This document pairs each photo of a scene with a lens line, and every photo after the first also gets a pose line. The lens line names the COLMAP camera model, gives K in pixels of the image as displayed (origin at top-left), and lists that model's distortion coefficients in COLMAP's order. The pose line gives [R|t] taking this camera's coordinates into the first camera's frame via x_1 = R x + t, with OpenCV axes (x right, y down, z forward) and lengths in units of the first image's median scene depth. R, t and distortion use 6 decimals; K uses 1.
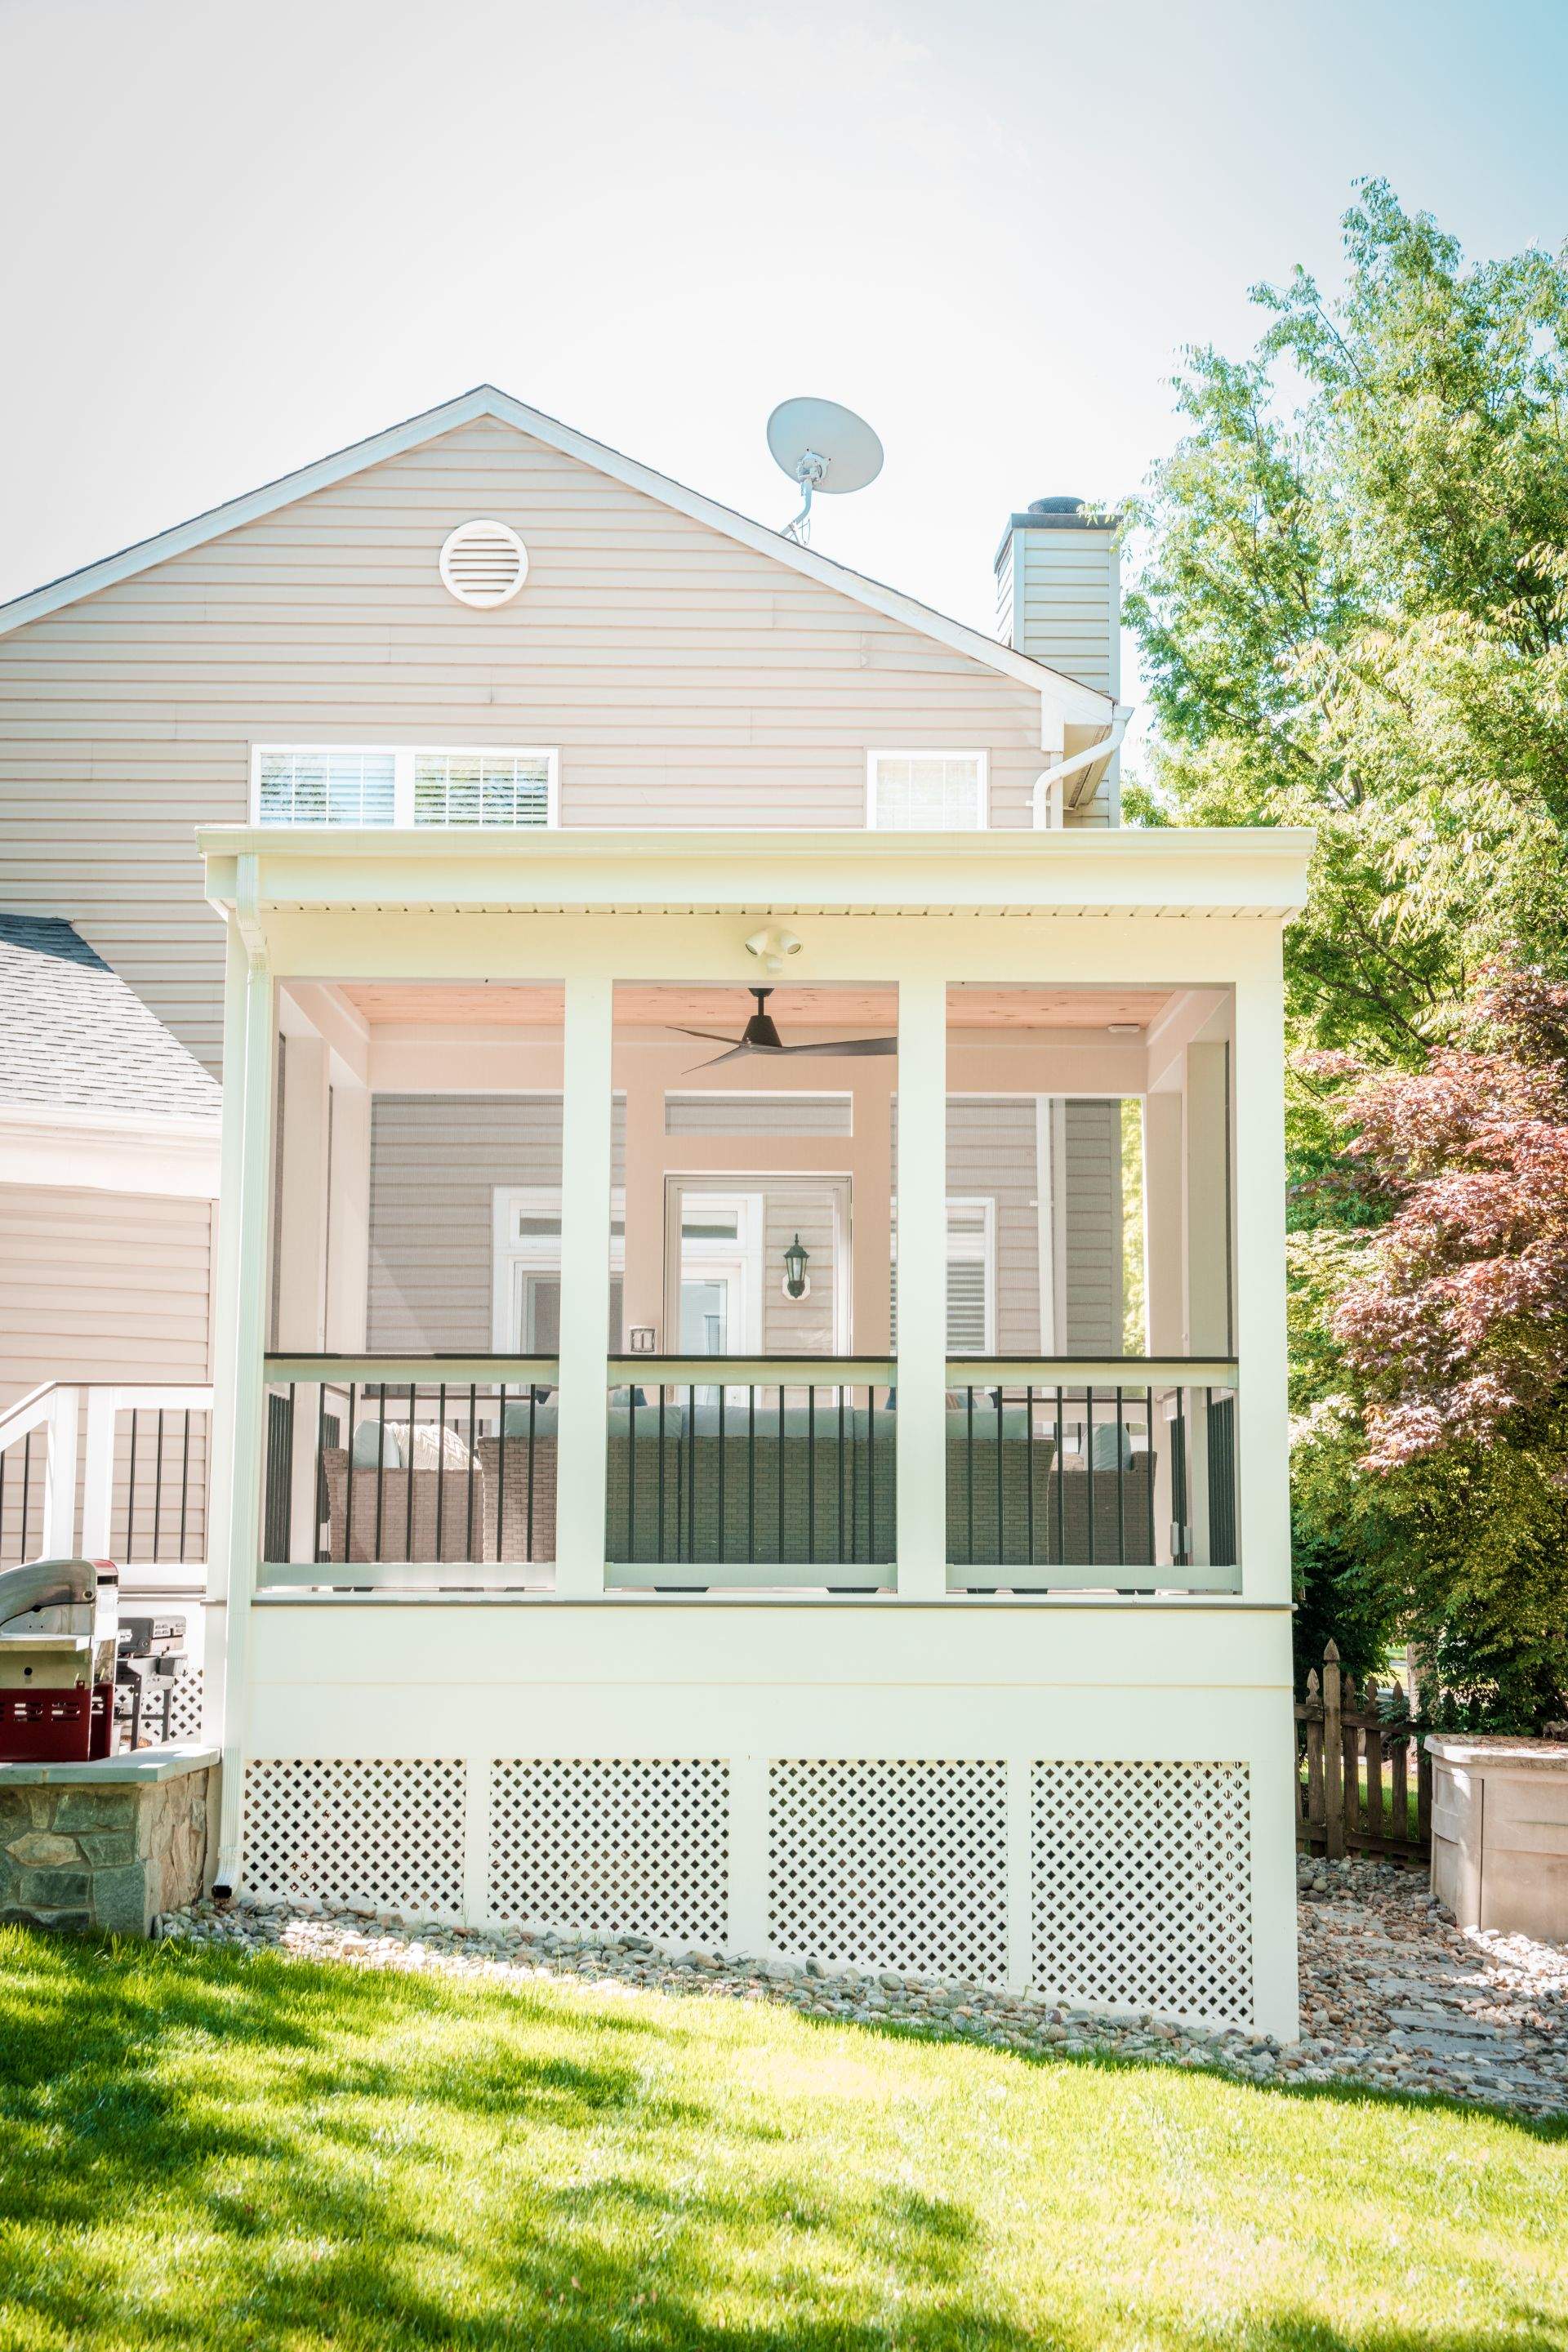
lens RADIAL K [[3216.4, 0, 795.4], [0, 3216.4, 1171.2], [0, 0, 1]] dist [0.142781, 0.023756]
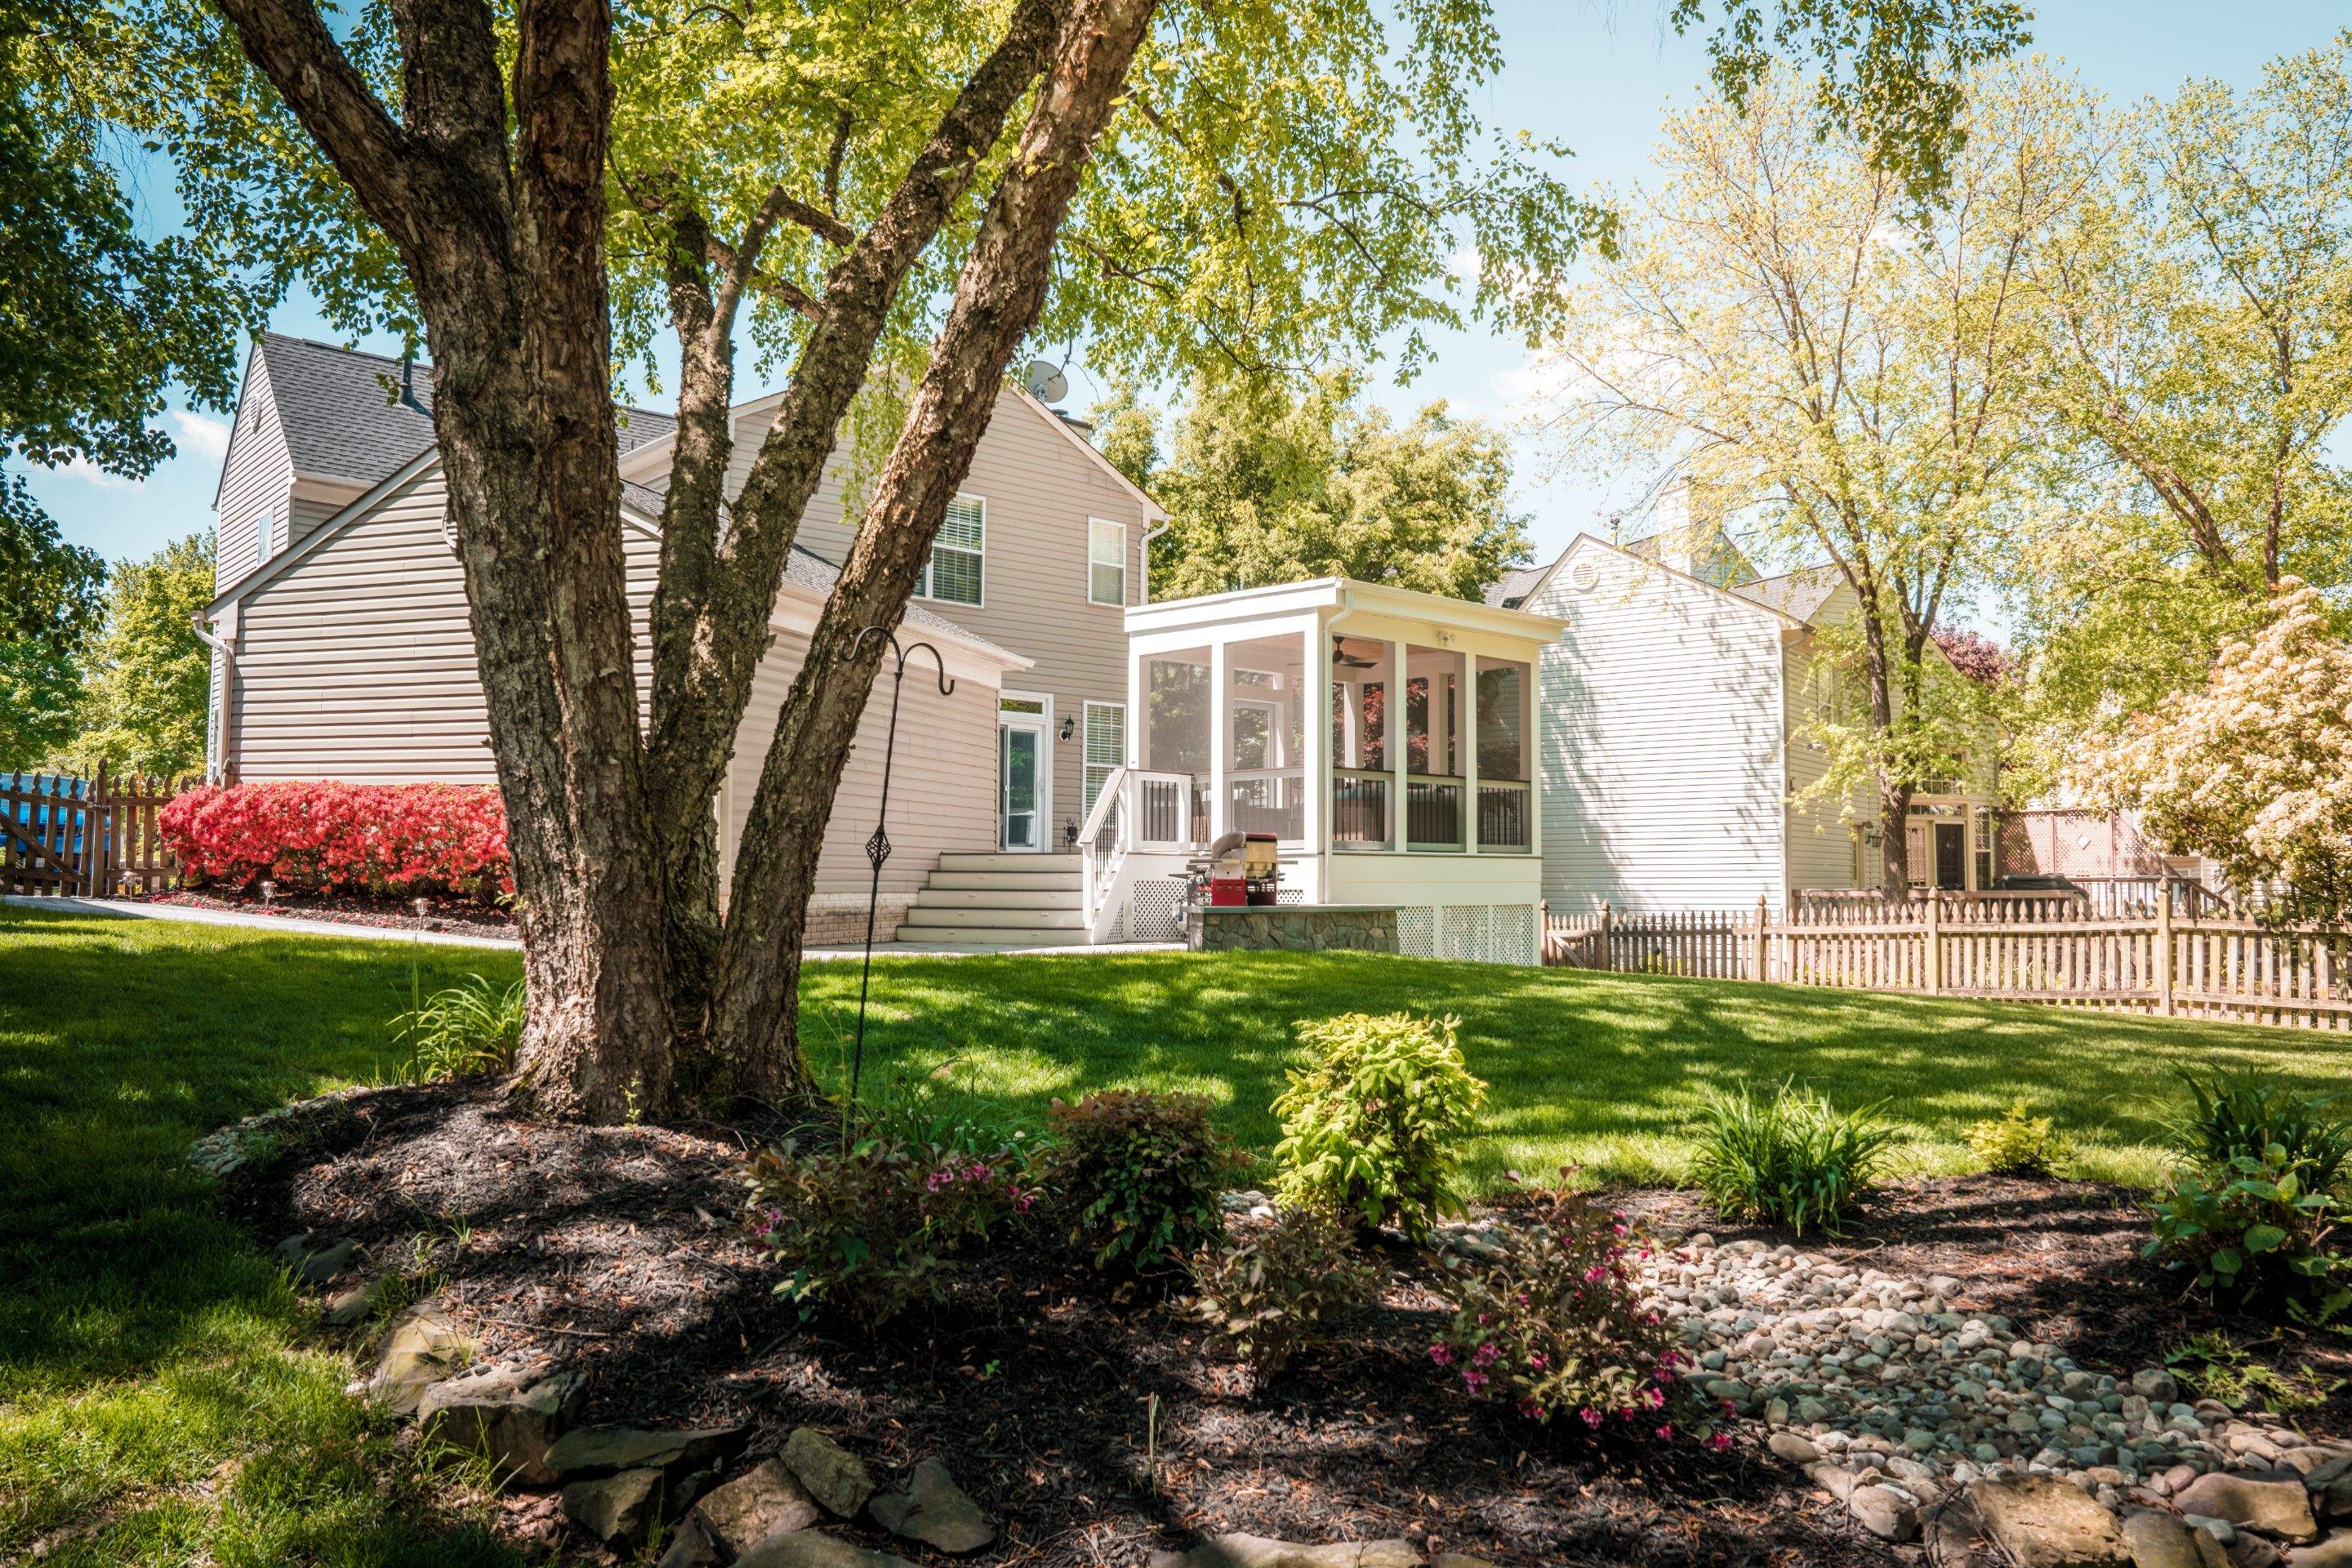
lens RADIAL K [[1641.9, 0, 1215.2], [0, 1641.9, 770.7], [0, 0, 1]] dist [-0.004829, 0.001613]
pose [[0.726578, 0.044080, 0.685668, -1.103640], [-0.085199, 0.996018, 0.026250, 0.028442], [-0.681781, -0.077491, 0.727441, 0.025830]]
